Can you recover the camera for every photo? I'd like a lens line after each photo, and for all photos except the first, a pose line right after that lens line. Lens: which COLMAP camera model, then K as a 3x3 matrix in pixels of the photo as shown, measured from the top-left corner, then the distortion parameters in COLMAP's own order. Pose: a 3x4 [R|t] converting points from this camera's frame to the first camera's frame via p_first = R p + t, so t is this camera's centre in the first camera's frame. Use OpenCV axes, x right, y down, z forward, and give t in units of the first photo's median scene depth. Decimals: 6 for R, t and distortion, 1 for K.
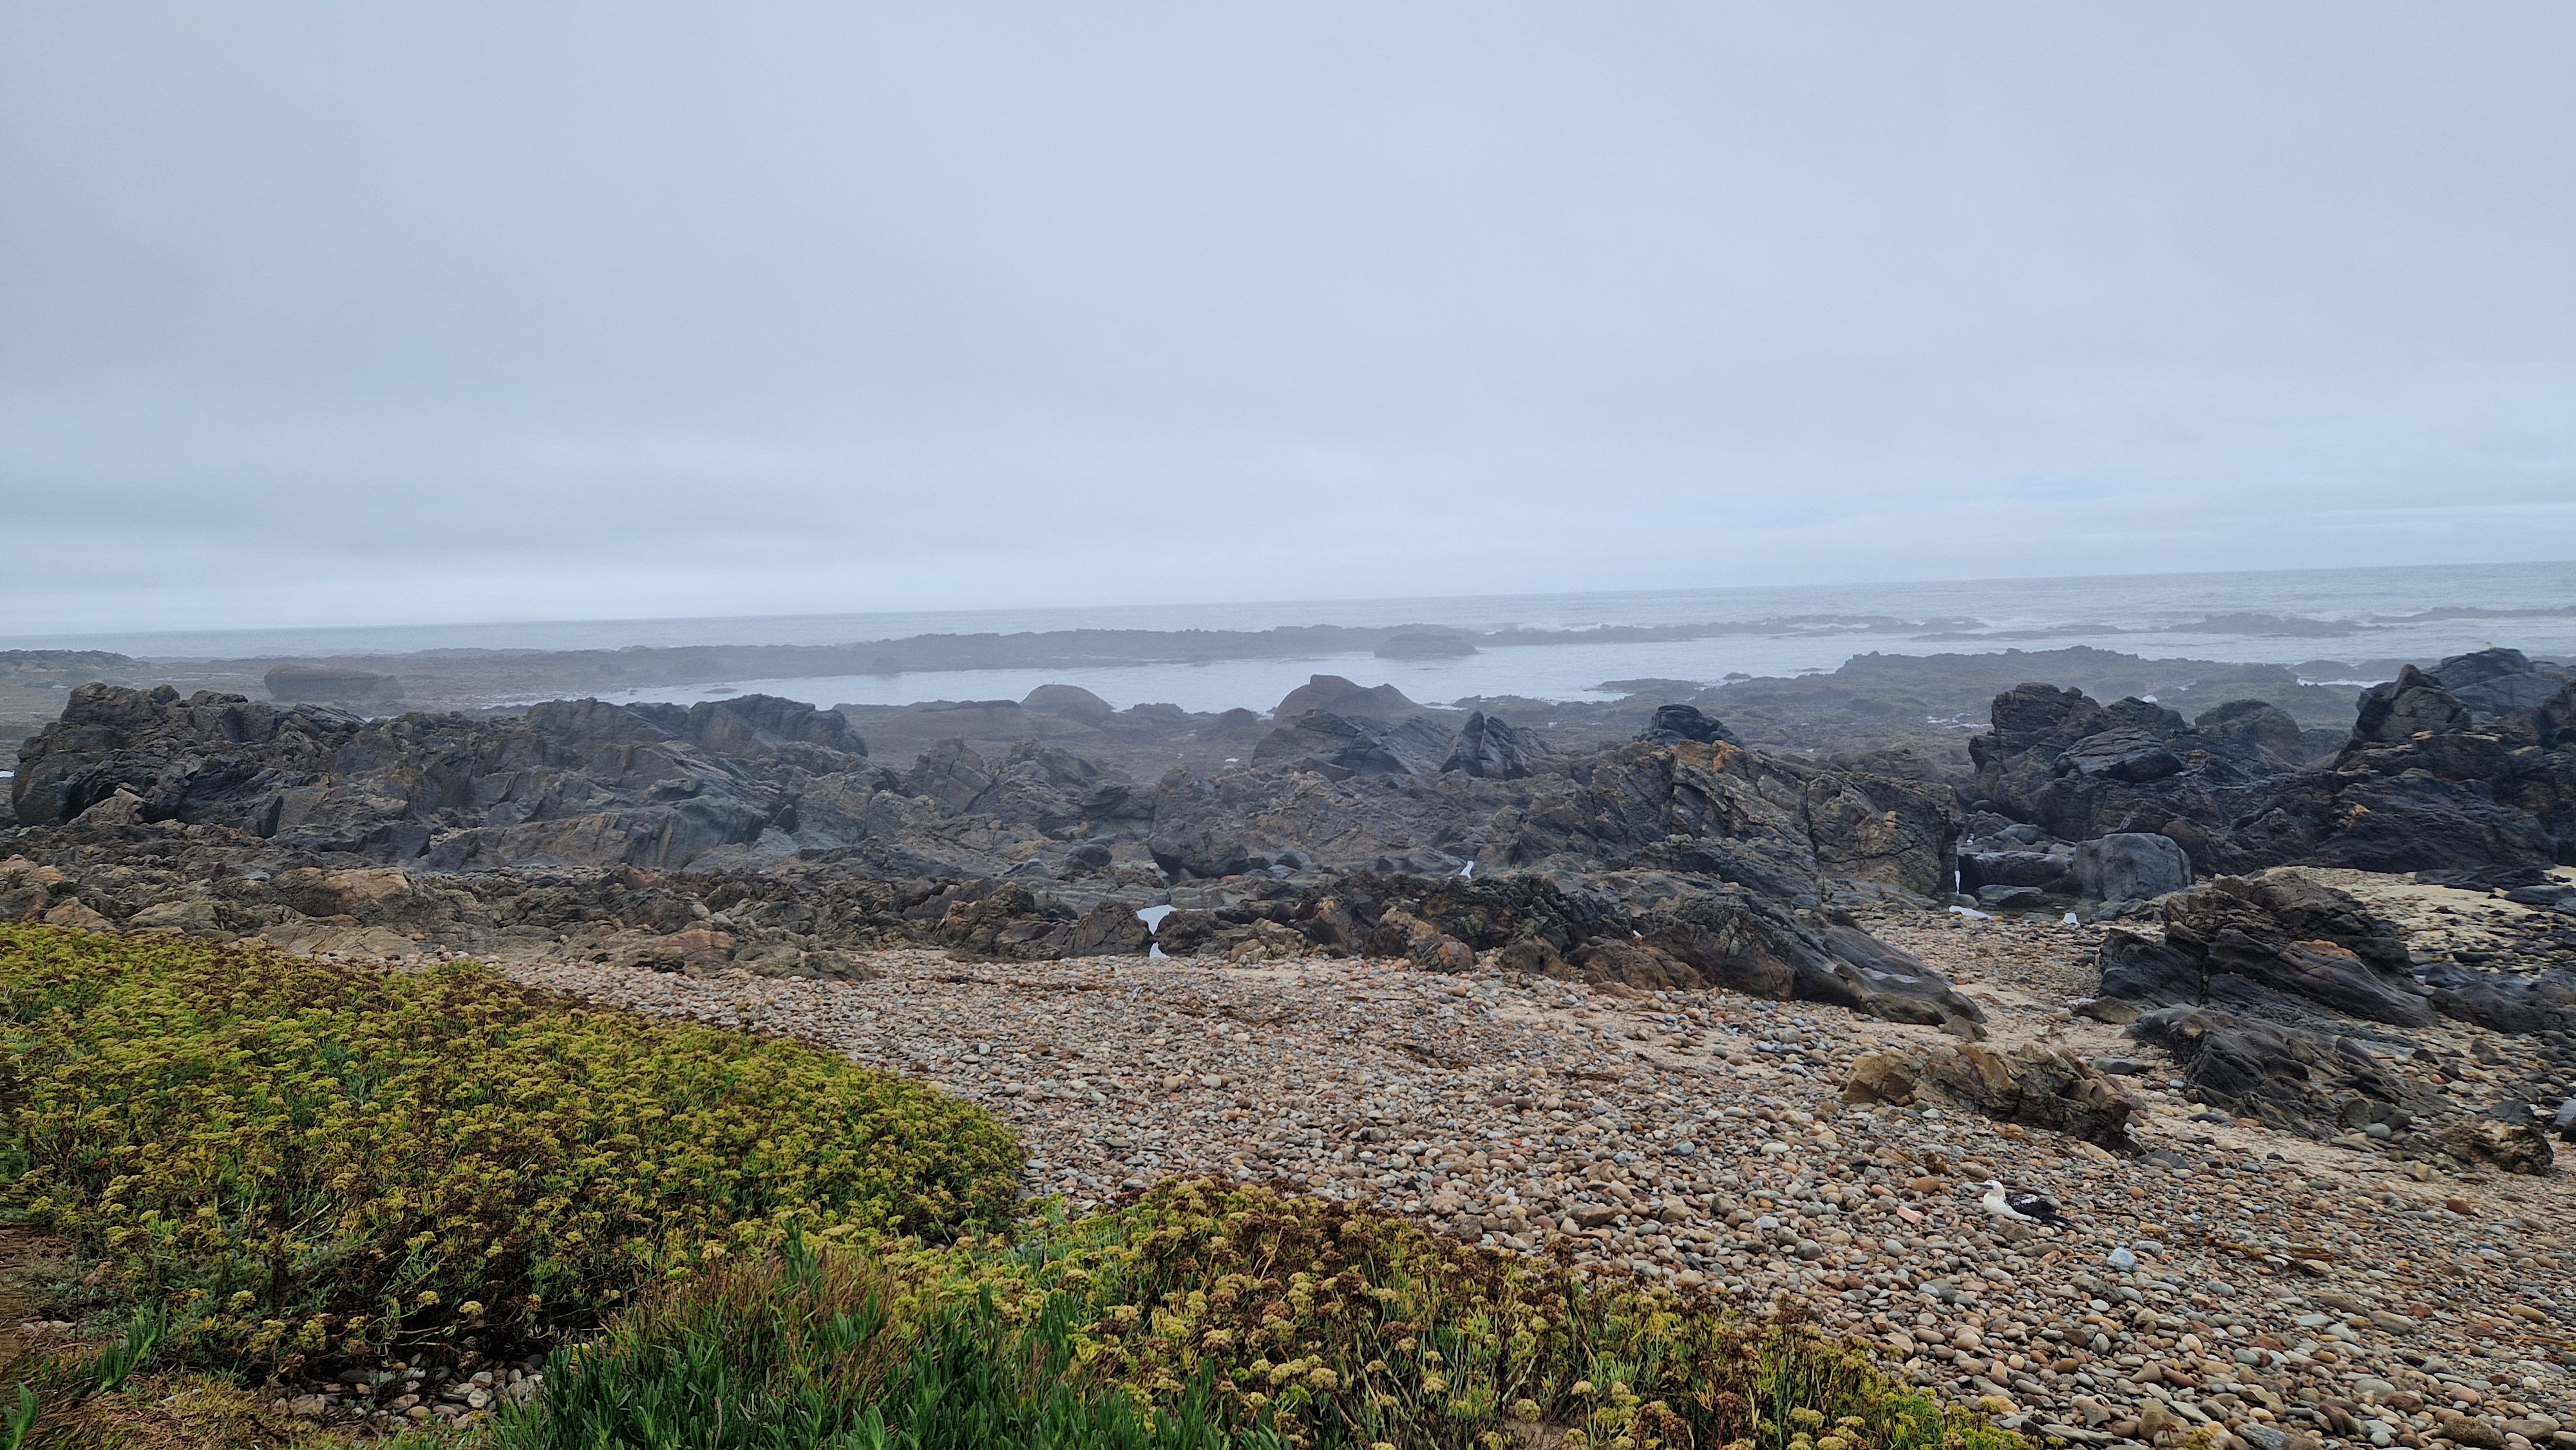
lens RADIAL K [[1732.3, 0, 1309.8], [0, 1732.3, 719.6], [0, 0, 1]] dist [0.068240, -0.035718]
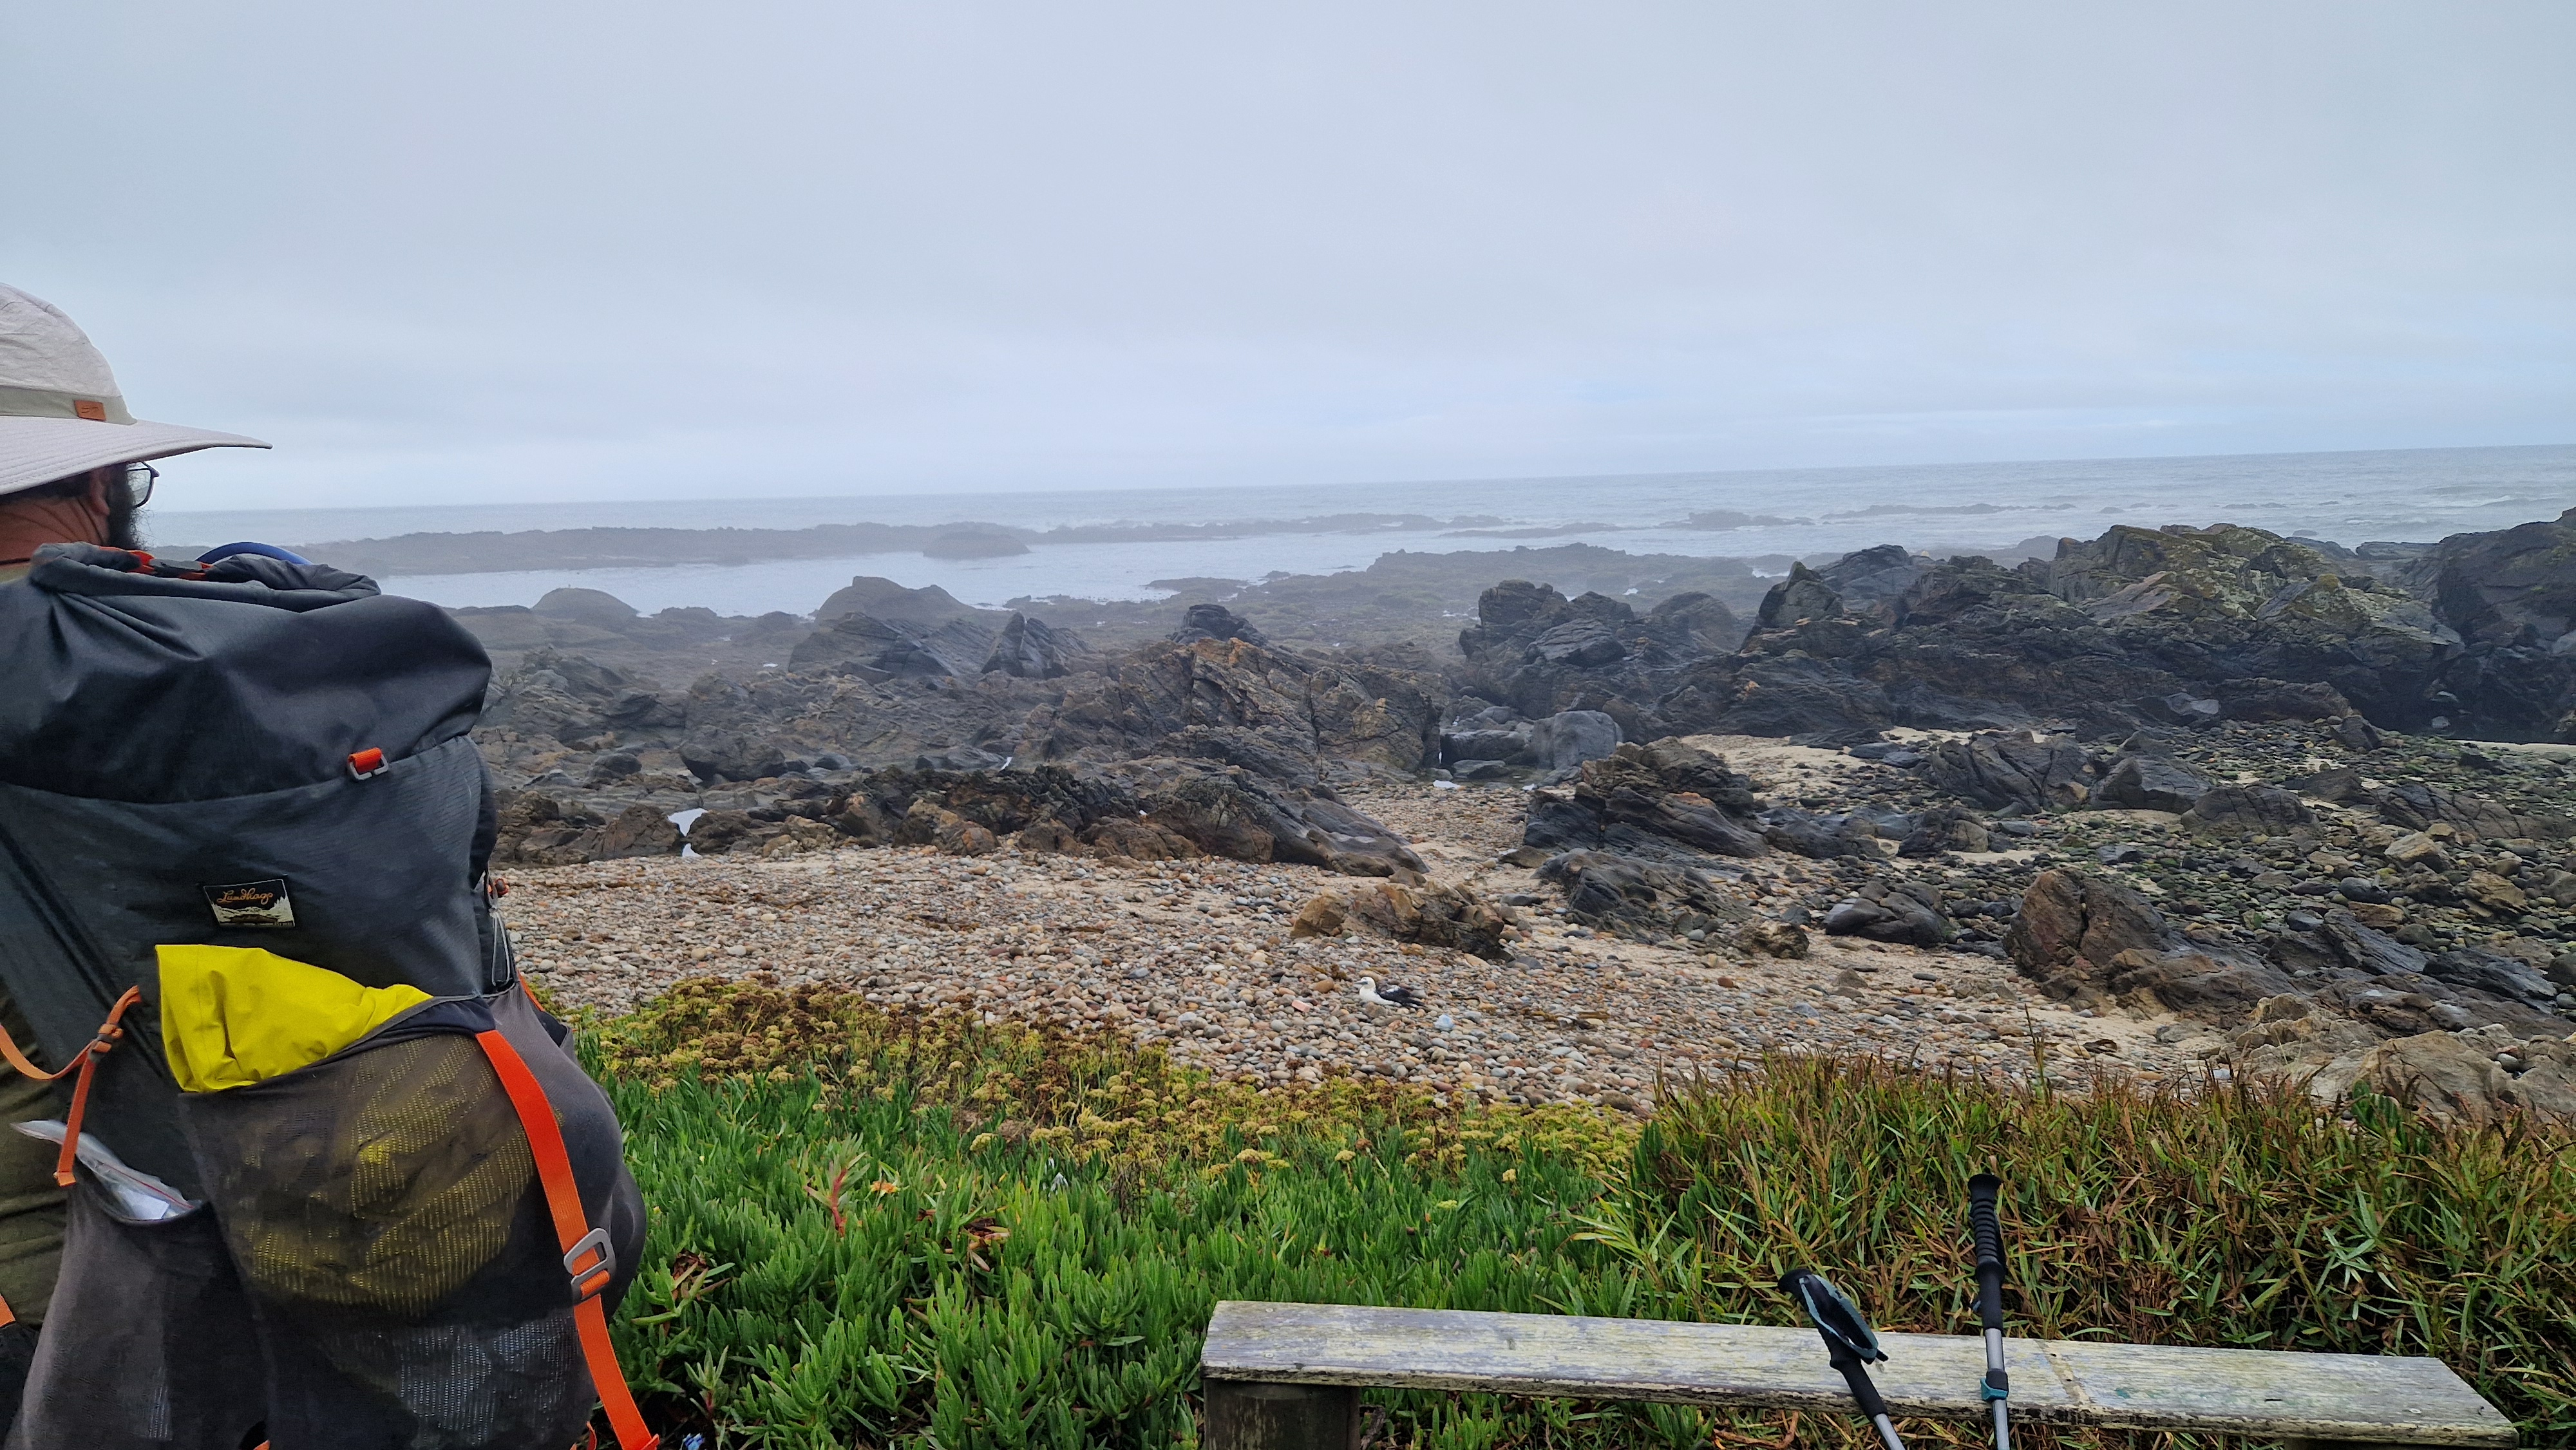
lens RADIAL K [[1732.3, 0, 1284.0], [0, 1732.3, 753.1], [0, 0, 1]] dist [0.068240, -0.035718]
pose [[0.971425, -0.033958, 0.234903, 0.008411], [0.015660, 0.996725, 0.079330, -0.001334], [-0.236828, -0.073385, 0.968776, -0.054046]]
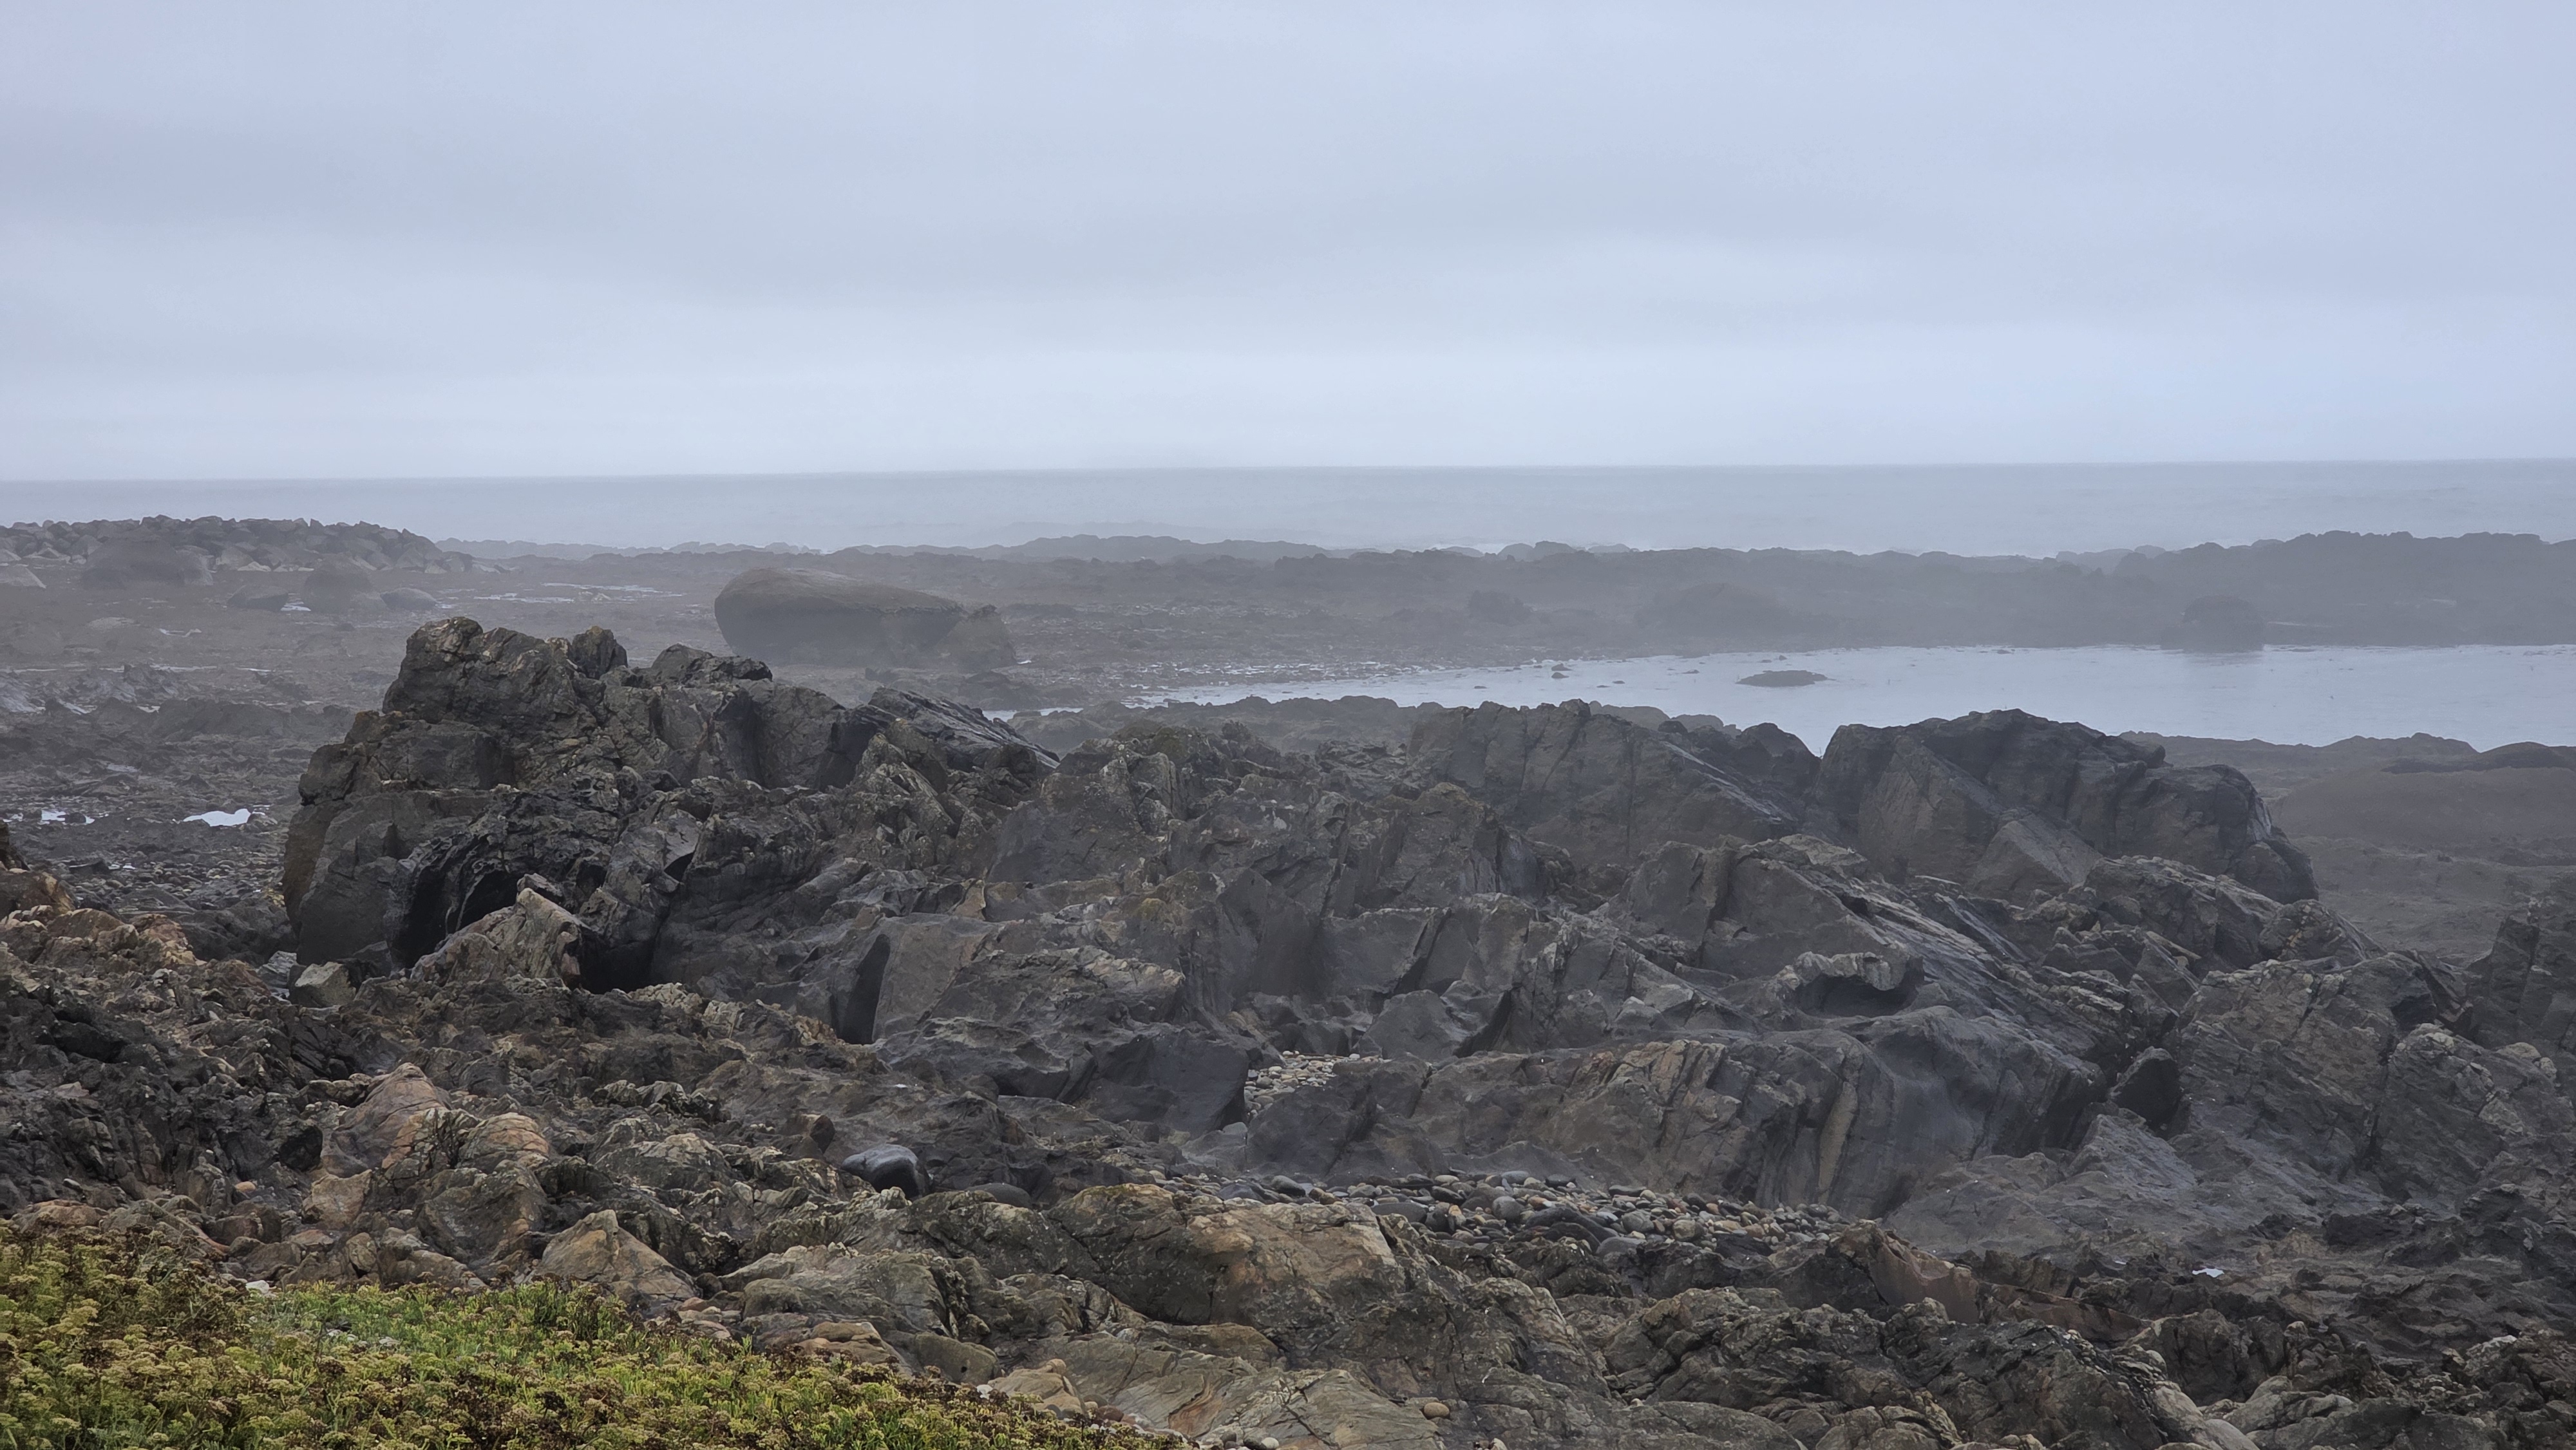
lens RADIAL K [[5035.9, 0, 1295.7], [0, 5035.9, 728.4], [0, 0, 1]] dist [-0.042362, 0.000000]
pose [[0.915743, 0.043119, -0.399444, -0.069910], [-0.047000, 0.998895, 0.000079, -0.006886], [0.399006, 0.018702, 0.916757, 0.028000]]
